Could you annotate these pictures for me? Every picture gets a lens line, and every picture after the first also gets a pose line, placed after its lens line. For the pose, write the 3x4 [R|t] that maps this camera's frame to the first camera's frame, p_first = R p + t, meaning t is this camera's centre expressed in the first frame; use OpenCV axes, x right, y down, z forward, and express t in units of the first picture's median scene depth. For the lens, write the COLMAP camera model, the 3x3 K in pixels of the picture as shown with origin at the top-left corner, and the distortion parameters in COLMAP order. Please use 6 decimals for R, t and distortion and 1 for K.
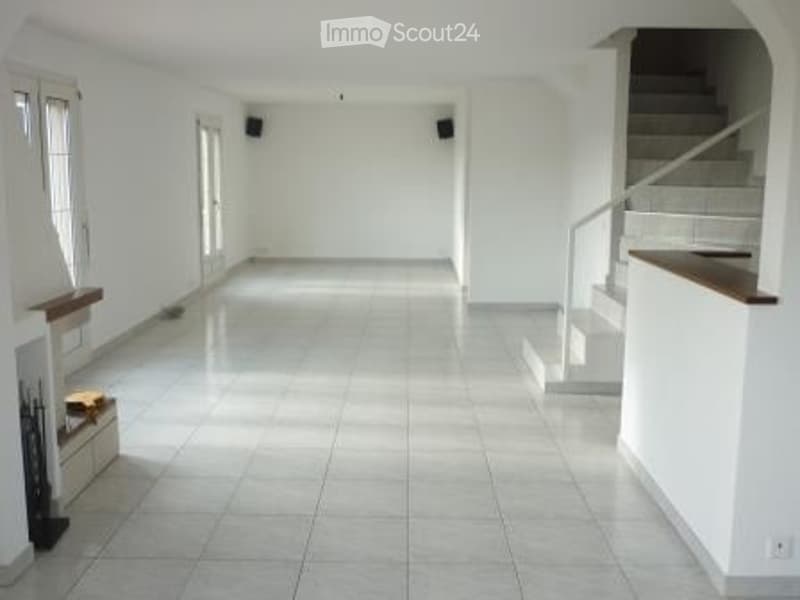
lens RADIAL K [[813.6, 0, 401.3], [0, 813.6, 297.4], [0, 0, 1]] dist [-0.057244, 0.000000]
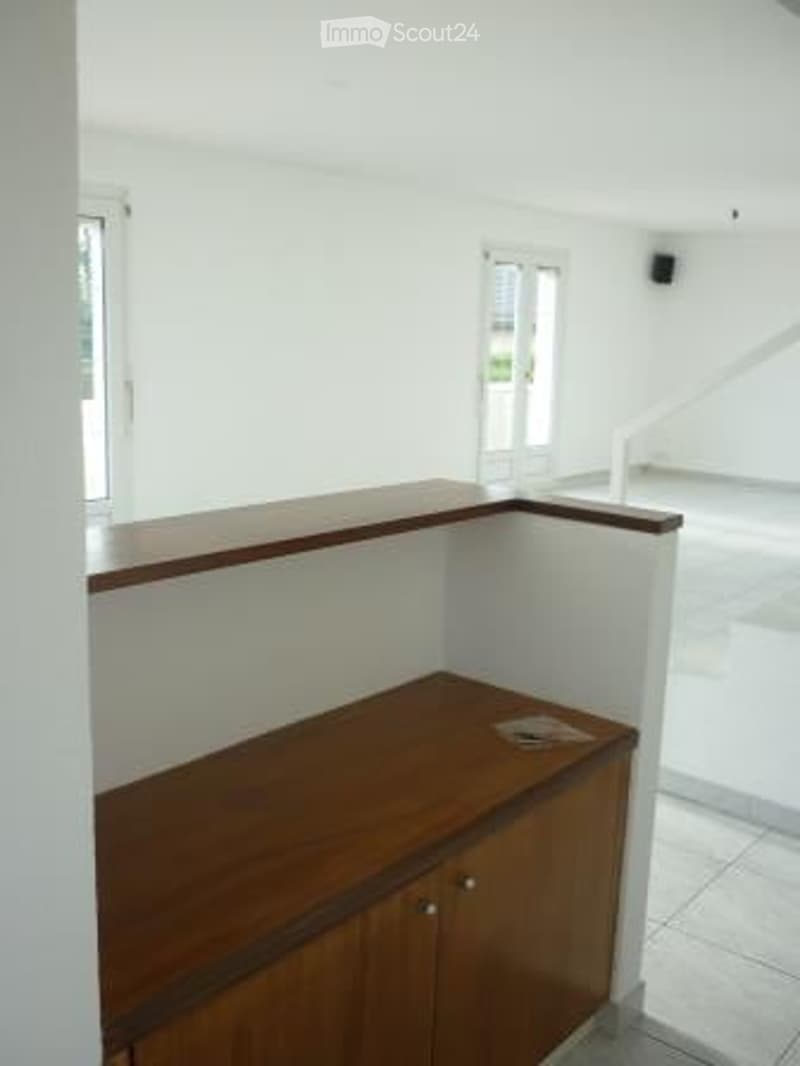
lens RADIAL K [[1084.1, 0, 399.8], [0, 1084.1, 533.6], [0, 0, 1]] dist [-0.057244, 0.000000]
pose [[0.767245, 0.140014, -0.625885, 0.630831], [-0.129841, 0.989581, 0.062208, -0.063793], [0.628074, 0.033536, 0.777430, 0.518162]]
